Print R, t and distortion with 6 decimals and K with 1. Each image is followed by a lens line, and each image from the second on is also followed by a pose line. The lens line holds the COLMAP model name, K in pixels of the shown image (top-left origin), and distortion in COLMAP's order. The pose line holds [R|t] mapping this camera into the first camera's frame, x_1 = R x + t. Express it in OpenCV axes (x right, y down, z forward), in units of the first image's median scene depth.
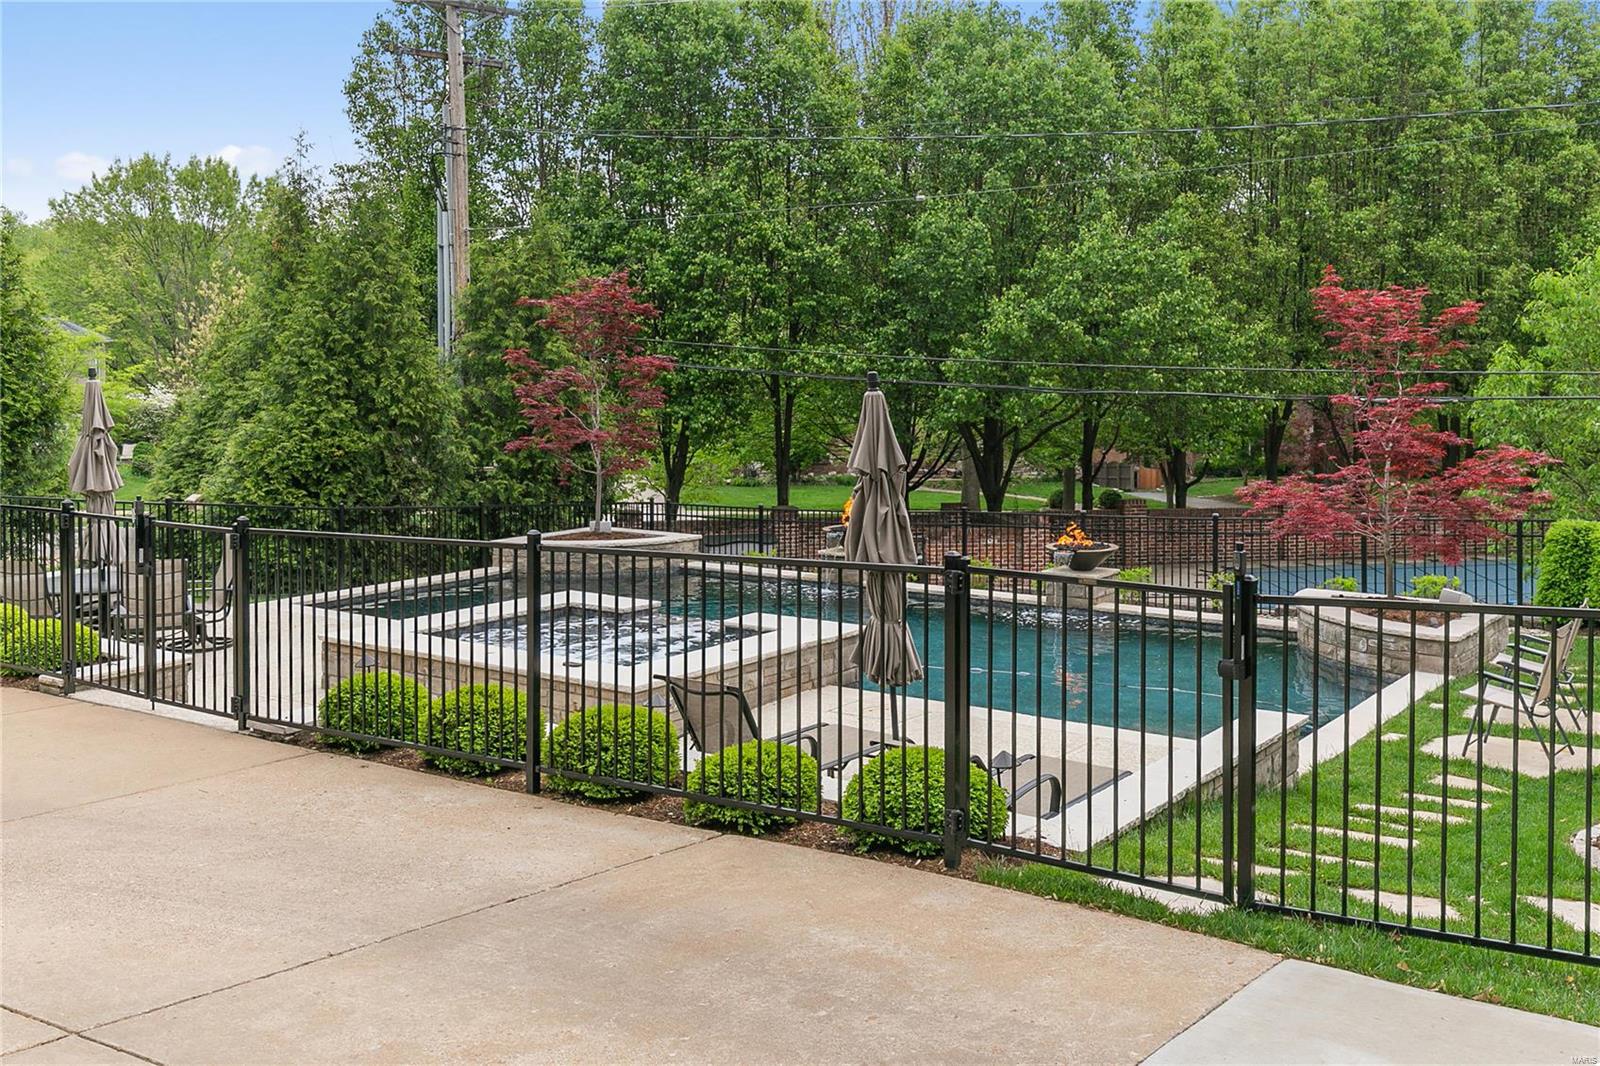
lens RADIAL K [[1525.5, 0, 800.0], [0, 1525.5, 533.0], [0, 0, 1]] dist [0.008631, 0.003907]
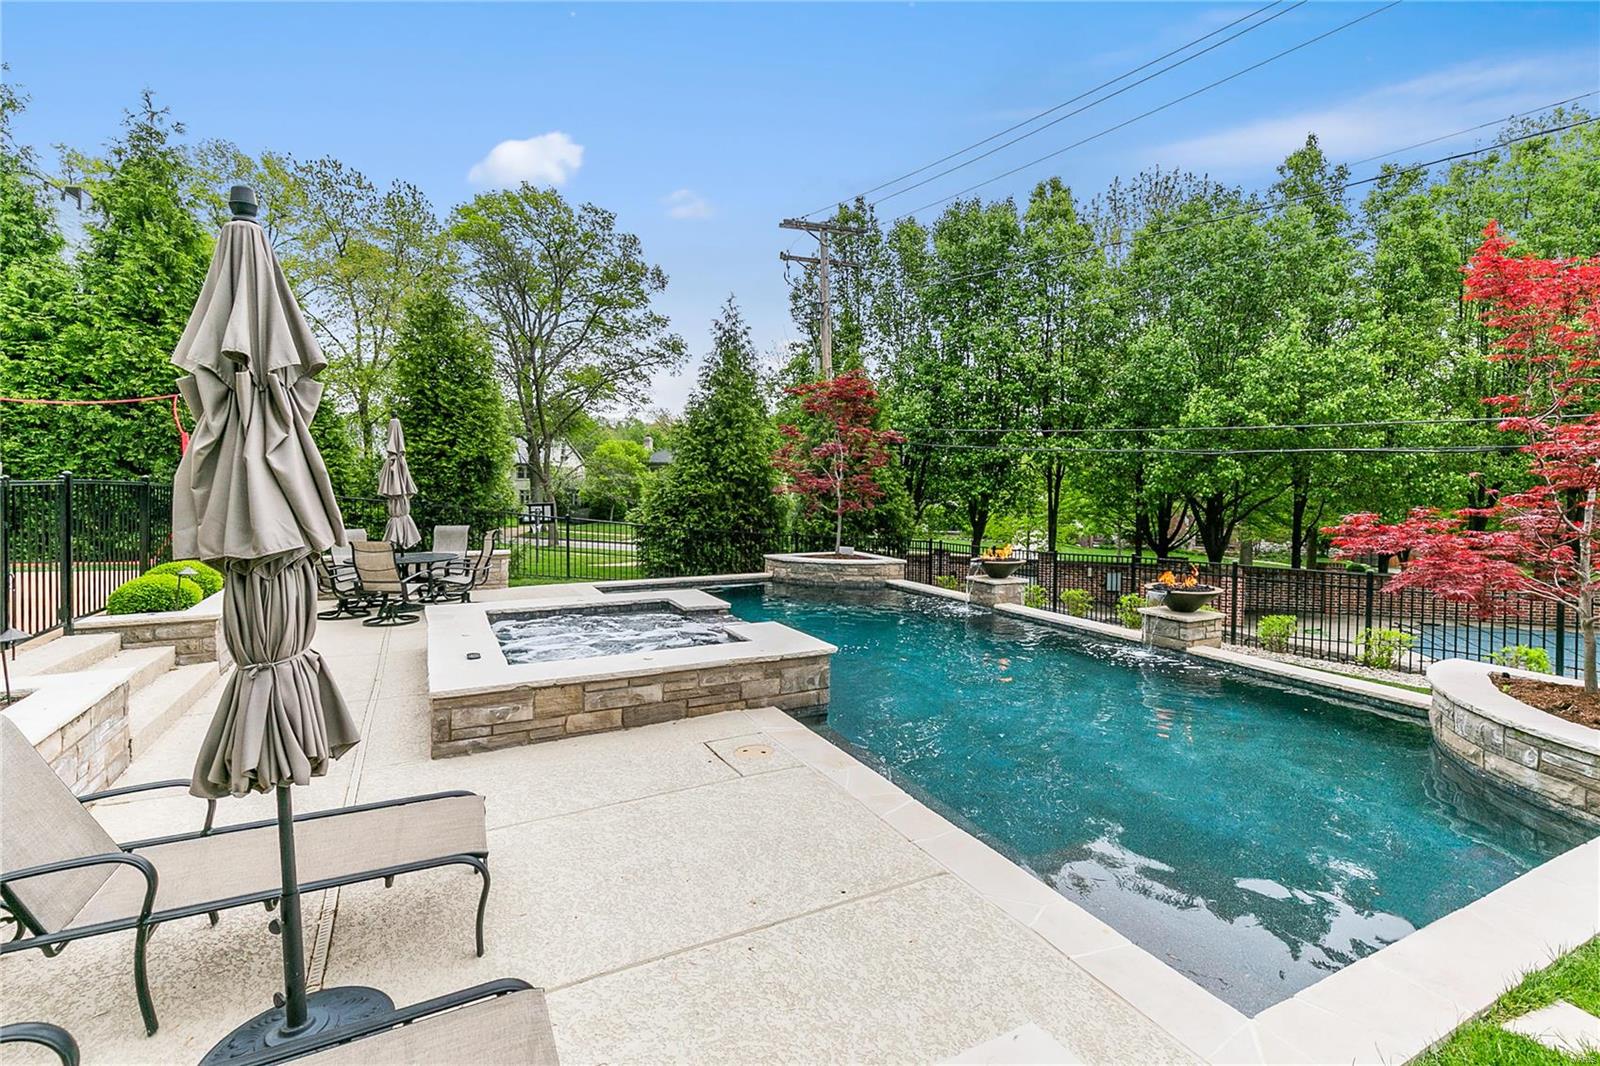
lens RADIAL K [[764.7, 0, 800.0], [0, 764.7, 533.0], [0, 0, 1]] dist [0.022745, -0.005490]
pose [[0.904398, 0.046435, -0.424155, 0.111453], [-0.065594, 0.997375, -0.030674, 0.003276], [0.421617, 0.055564, 0.905070, 0.280313]]
